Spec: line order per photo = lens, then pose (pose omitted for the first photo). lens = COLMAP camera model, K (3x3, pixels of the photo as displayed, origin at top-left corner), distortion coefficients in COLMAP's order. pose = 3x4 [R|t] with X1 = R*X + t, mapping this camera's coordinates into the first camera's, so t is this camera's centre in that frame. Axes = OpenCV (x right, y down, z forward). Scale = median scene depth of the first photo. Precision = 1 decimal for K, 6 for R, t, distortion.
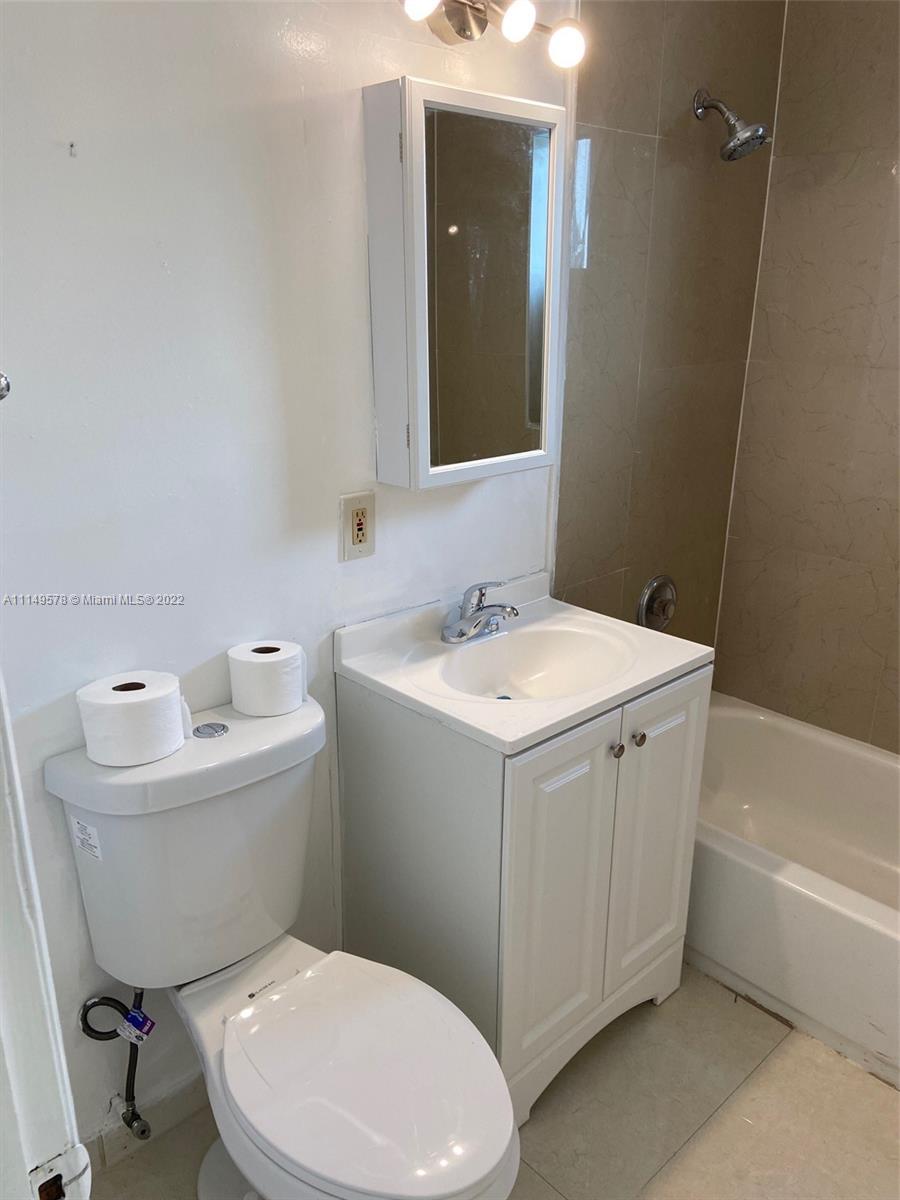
lens RADIAL K [[902.2, 0, 457.8], [0, 902.2, 607.4], [0, 0, 1]] dist [0.109753, -0.130441]
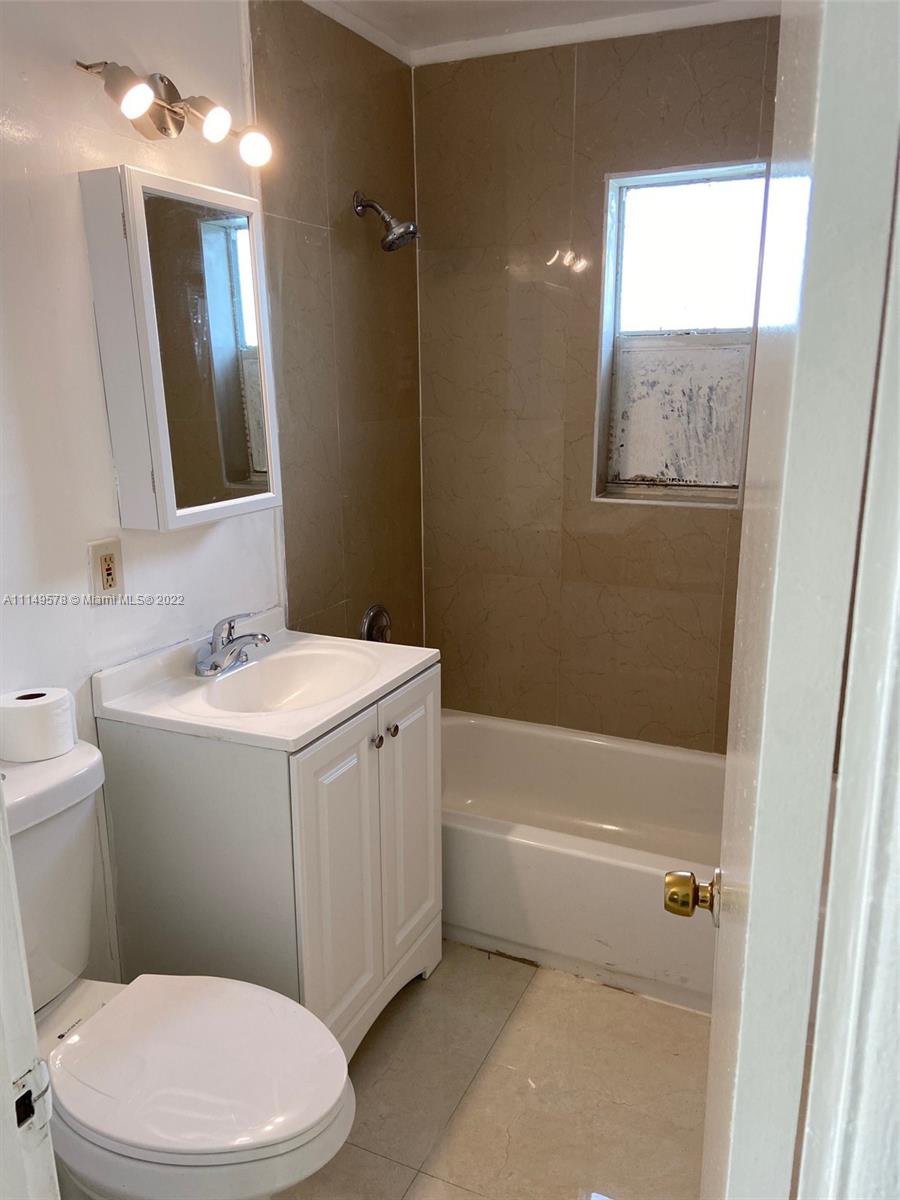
lens RADIAL K [[902.2, 0, 458.4], [0, 902.2, 607.1], [0, 0, 1]] dist [0.109753, -0.130441]
pose [[0.929760, -0.105601, 0.352697, -0.103302], [0.133591, 0.989458, -0.055912, 0.059778], [-0.343075, 0.099102, 0.934065, -0.109873]]
